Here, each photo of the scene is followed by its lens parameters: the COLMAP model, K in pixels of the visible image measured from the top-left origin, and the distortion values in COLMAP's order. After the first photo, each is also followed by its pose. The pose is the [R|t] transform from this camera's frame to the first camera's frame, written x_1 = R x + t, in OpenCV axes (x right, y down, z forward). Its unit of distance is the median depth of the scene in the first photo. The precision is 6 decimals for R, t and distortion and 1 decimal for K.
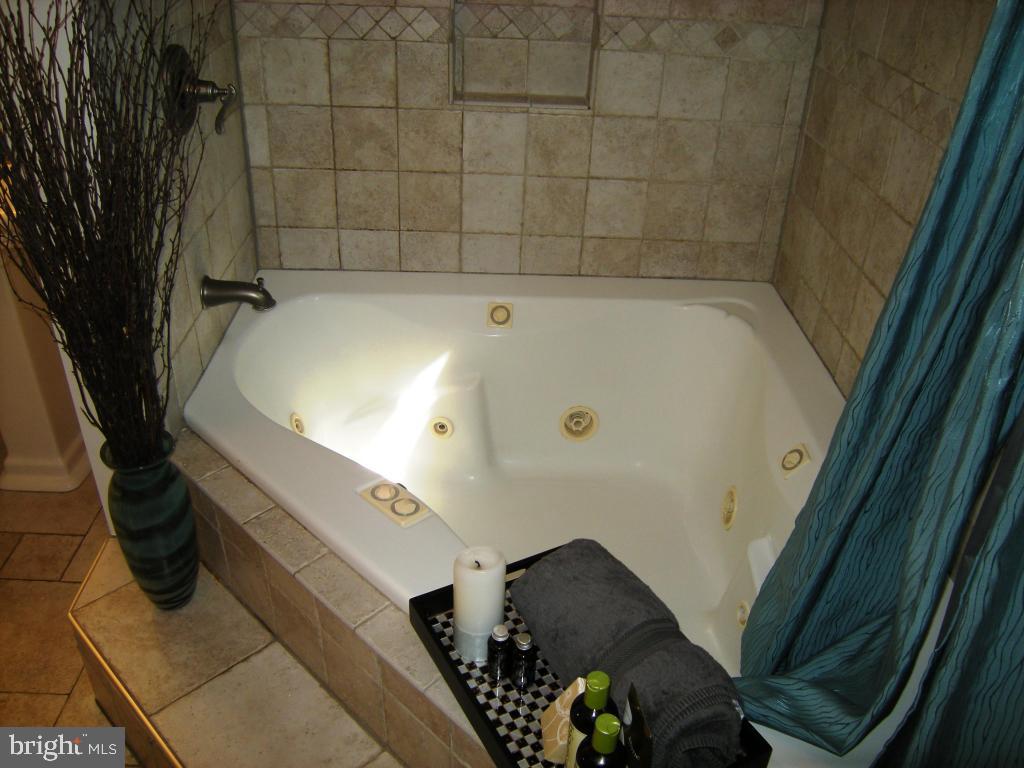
lens RADIAL K [[857.1, 0, 514.1], [0, 857.1, 386.0], [0, 0, 1]] dist [-0.118895, 0.054365]
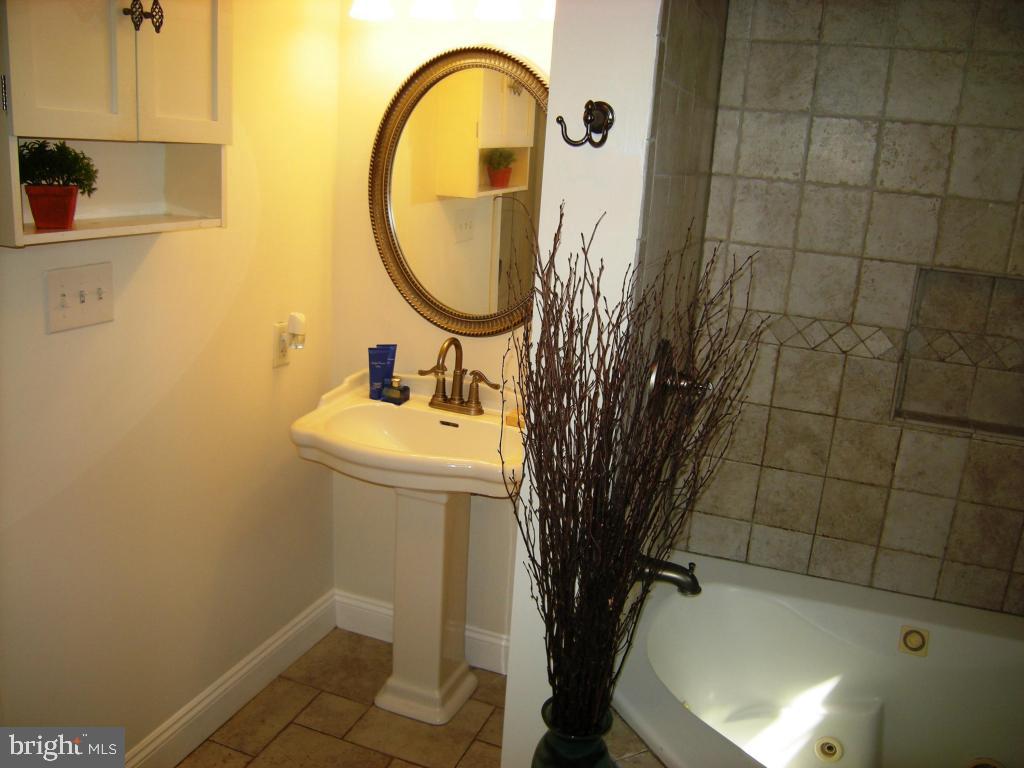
lens RADIAL K [[857.1, 0, 514.9], [0, 857.1, 387.4], [0, 0, 1]] dist [-0.118895, 0.054365]
pose [[0.932452, 0.114748, -0.342588, -0.149893], [-0.214665, 0.938663, -0.269873, -0.004219], [0.290607, 0.325185, 0.899890, -0.039138]]
